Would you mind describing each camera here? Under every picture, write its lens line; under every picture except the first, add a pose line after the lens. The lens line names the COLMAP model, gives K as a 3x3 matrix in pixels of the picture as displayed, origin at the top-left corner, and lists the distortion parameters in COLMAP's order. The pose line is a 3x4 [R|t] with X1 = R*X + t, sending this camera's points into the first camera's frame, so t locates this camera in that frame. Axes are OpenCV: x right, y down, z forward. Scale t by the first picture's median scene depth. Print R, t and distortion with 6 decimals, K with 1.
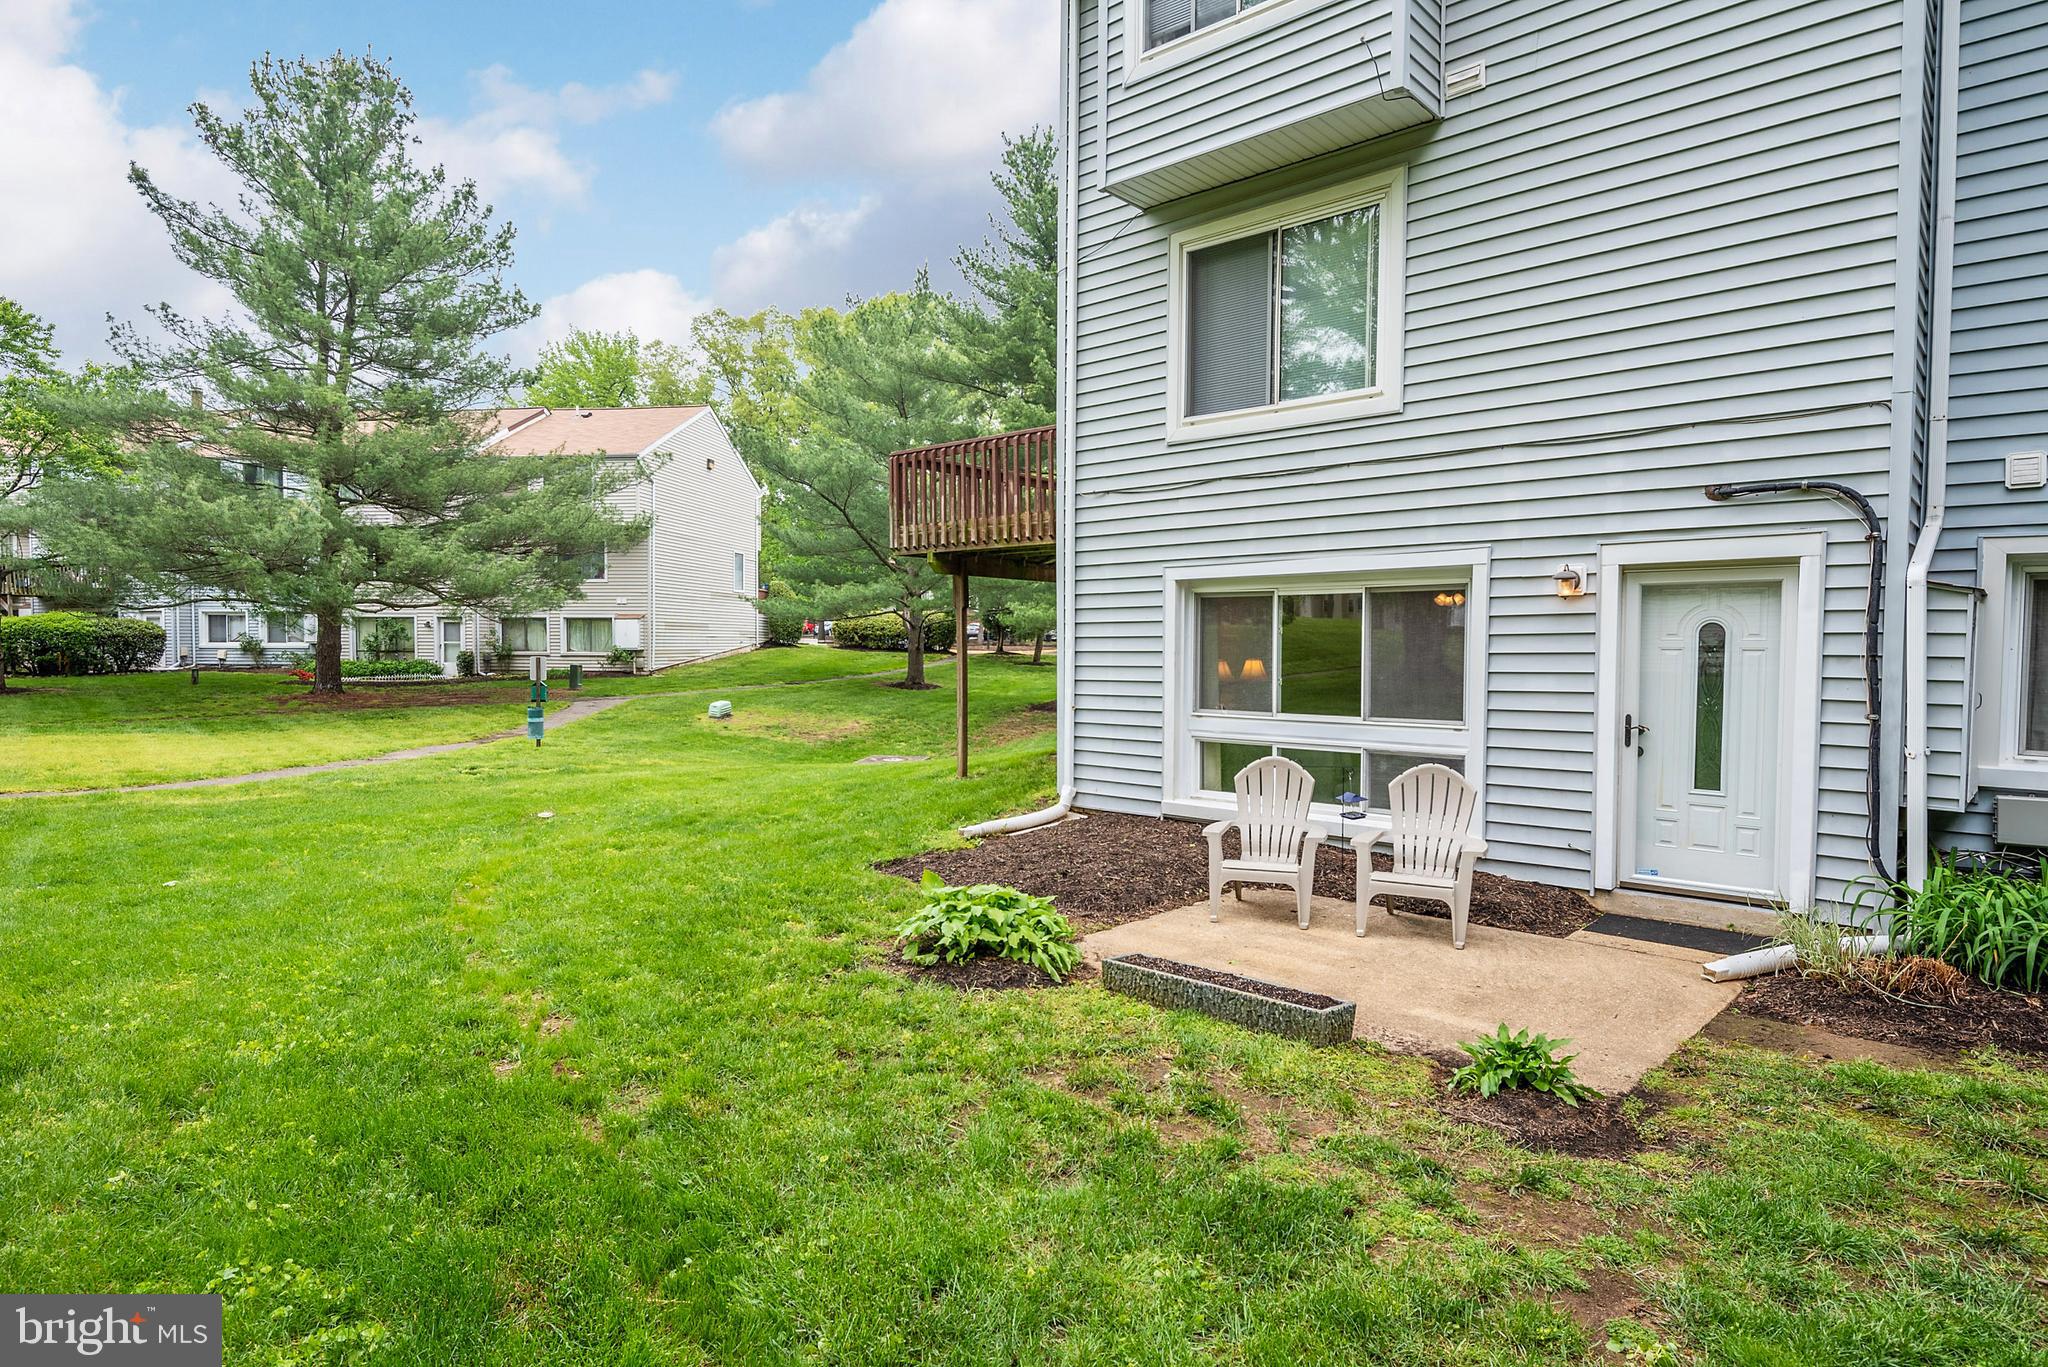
lens RADIAL K [[1161.0, 0, 1023.4], [0, 1161.0, 769.1], [0, 0, 1]] dist [0.001191, -0.000370]
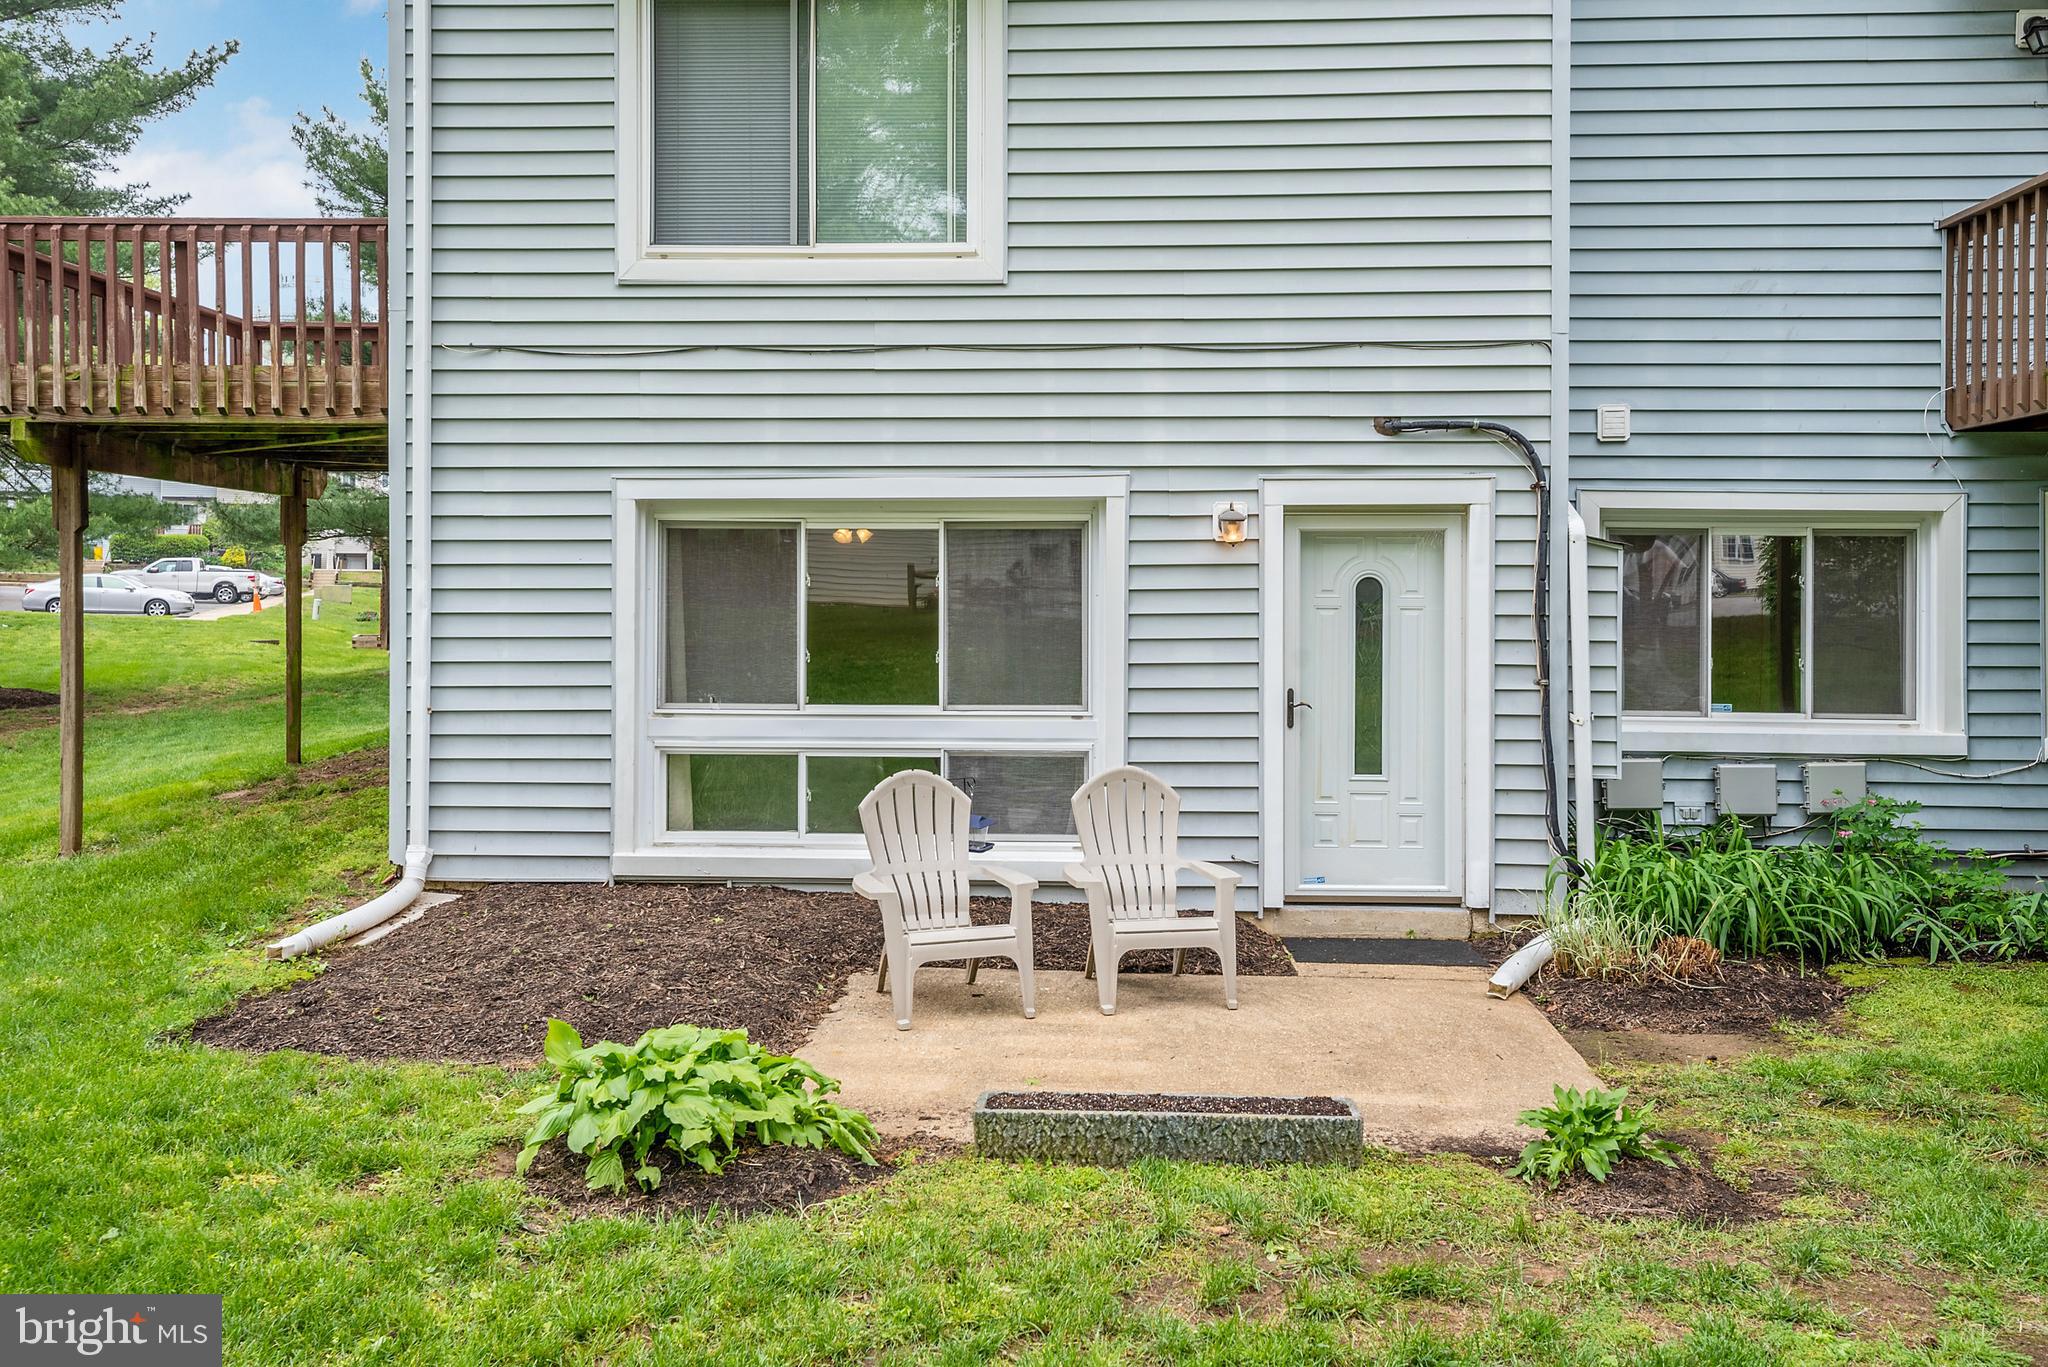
lens RADIAL K [[1739.1, 0, 1024.0], [0, 1739.1, 683.5], [0, 0, 1]] dist [0.041189, 0.006754]
pose [[0.754672, -0.036606, 0.655081, -0.419823], [0.068804, 0.997353, -0.023532, -0.035023], [-0.652485, 0.062831, 0.755192, 0.204063]]
